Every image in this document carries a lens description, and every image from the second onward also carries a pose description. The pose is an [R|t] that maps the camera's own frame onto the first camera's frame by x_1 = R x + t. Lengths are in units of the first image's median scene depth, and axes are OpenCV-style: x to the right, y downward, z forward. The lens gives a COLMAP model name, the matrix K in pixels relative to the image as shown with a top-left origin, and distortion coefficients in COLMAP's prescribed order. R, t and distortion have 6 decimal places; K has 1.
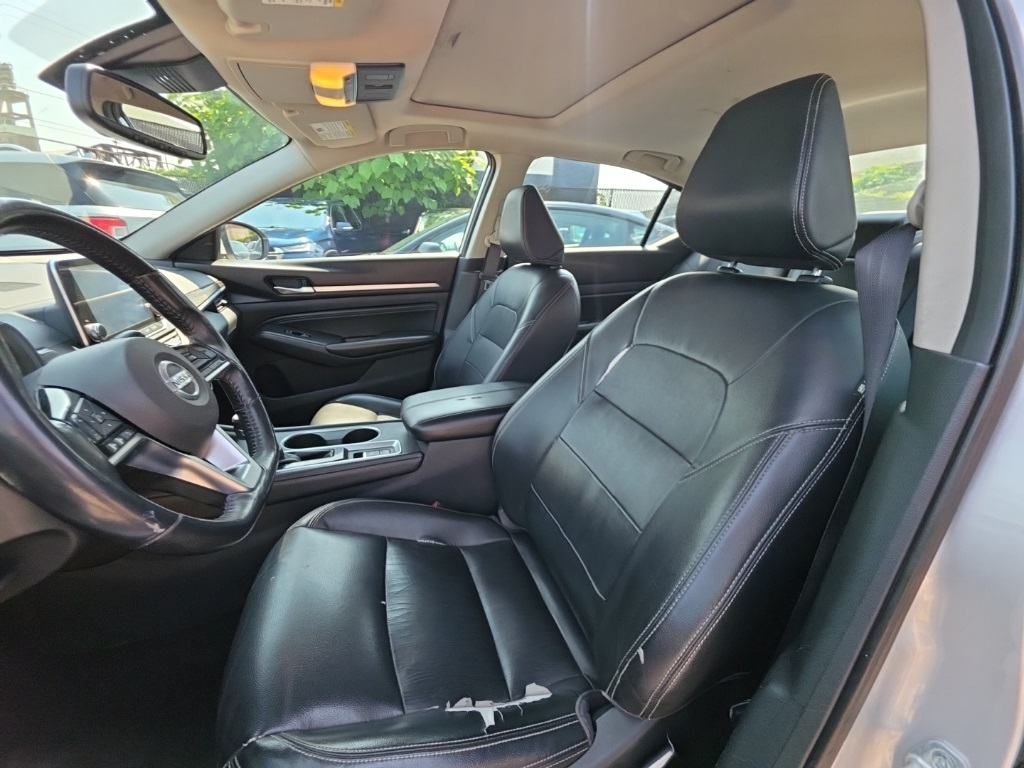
lens RADIAL K [[409.7, 0, 508.3], [0, 409.7, 386.1], [0, 0, 1]] dist [0.011183, -0.007964]
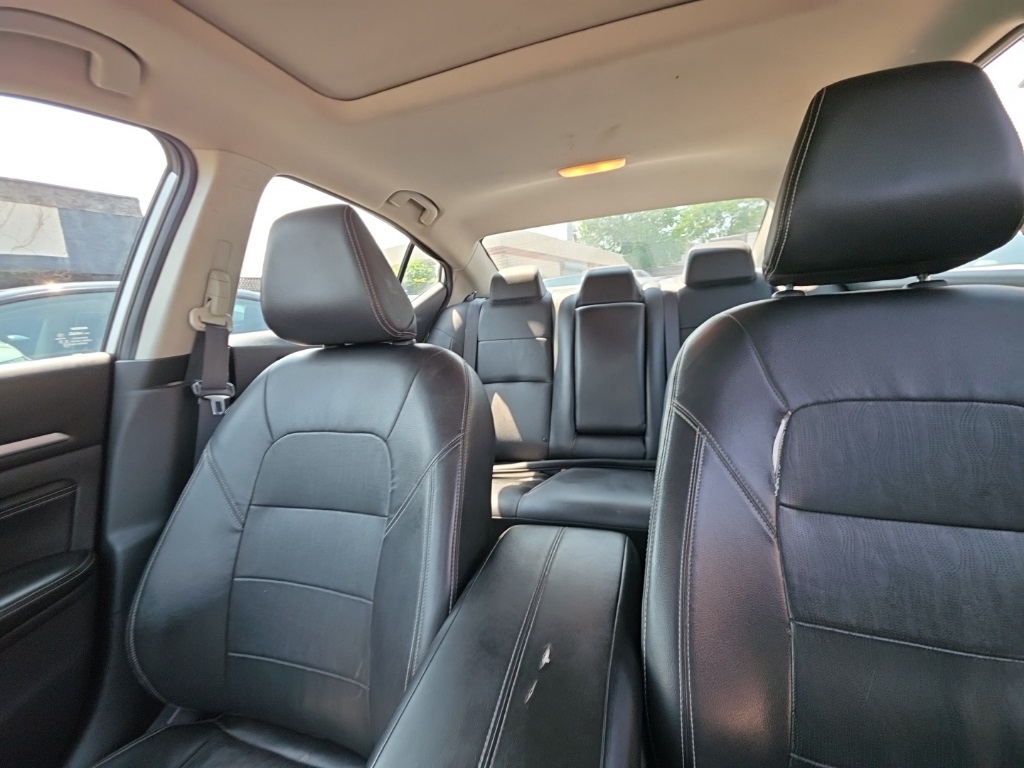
lens RADIAL K [[409.7, 0, 508.3], [0, 409.7, 386.1], [0, 0, 1]] dist [0.011183, -0.007964]
pose [[0.608758, -0.201034, 0.767463, -0.208870], [0.344011, 0.938577, -0.027015, -0.135272], [-0.714892, 0.280461, 0.640524, 0.434578]]
